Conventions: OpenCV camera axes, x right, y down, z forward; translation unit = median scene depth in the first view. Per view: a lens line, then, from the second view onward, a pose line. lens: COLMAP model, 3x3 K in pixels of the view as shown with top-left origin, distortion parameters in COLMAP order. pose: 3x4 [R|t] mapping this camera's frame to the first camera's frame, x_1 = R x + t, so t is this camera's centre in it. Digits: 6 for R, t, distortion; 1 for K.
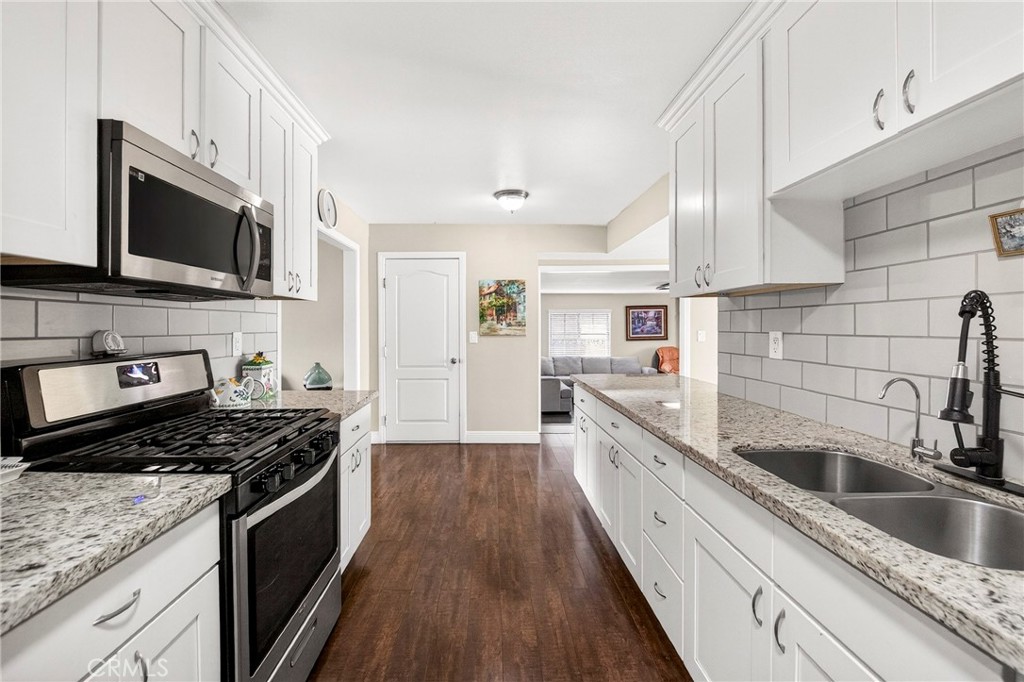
lens RADIAL K [[425.5, 0, 491.7], [0, 425.5, 331.3], [0, 0, 1]] dist [0.014002, -0.009047]
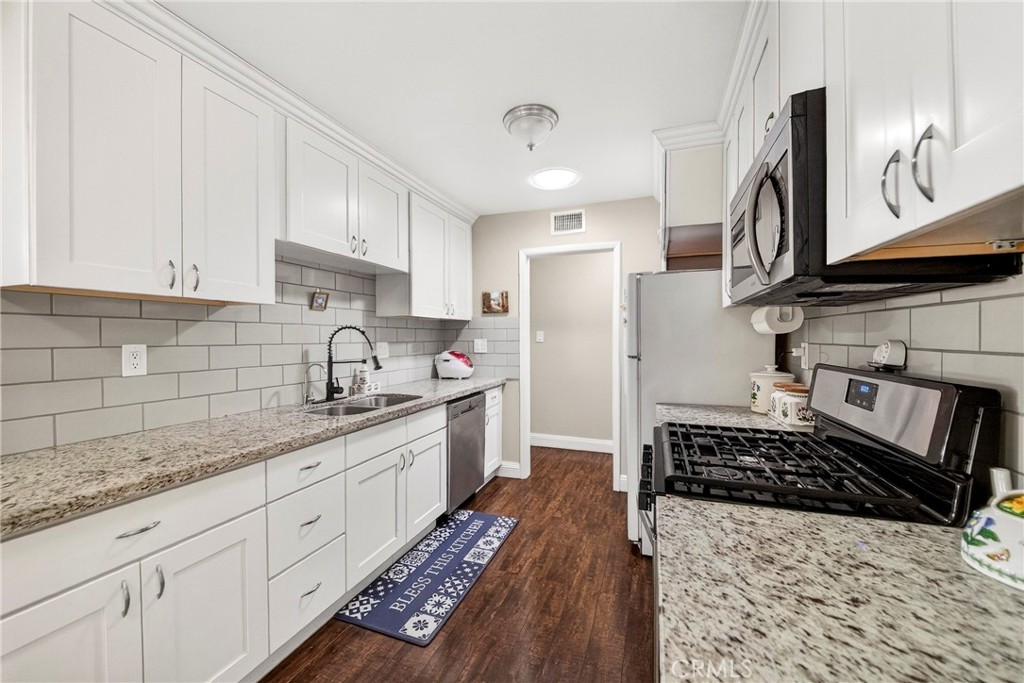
lens RADIAL K [[425.5, 0, 491.7], [0, 425.5, 331.8], [0, 0, 1]] dist [0.014002, -0.009047]
pose [[-0.925569, 0.006554, 0.378521, -0.389920], [0.006294, 0.999978, -0.001924, -0.021624], [-0.378526, 0.000602, -0.925591, 1.696674]]
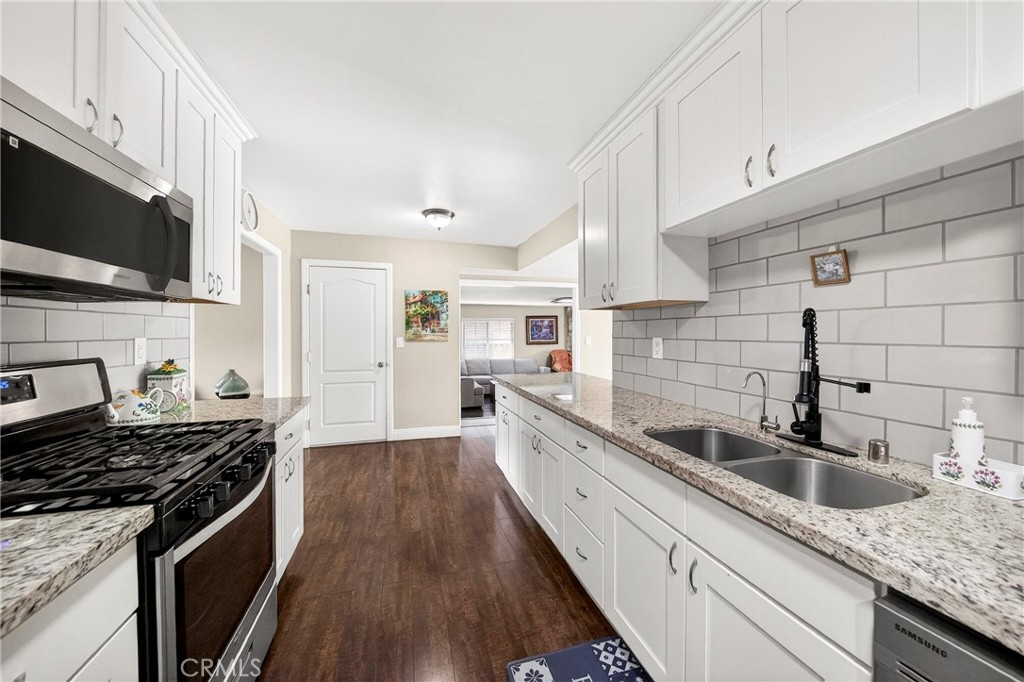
lens RADIAL K [[368.5, 0, 510.6], [0, 368.5, 337.0], [0, 0, 1]] dist [-0.001602, -0.000182]
pose [[0.961621, 0.000884, 0.274381, -0.074700], [-0.000830, 1.000000, -0.000314, -0.000214], [-0.274382, 0.000075, 0.961621, 0.057555]]
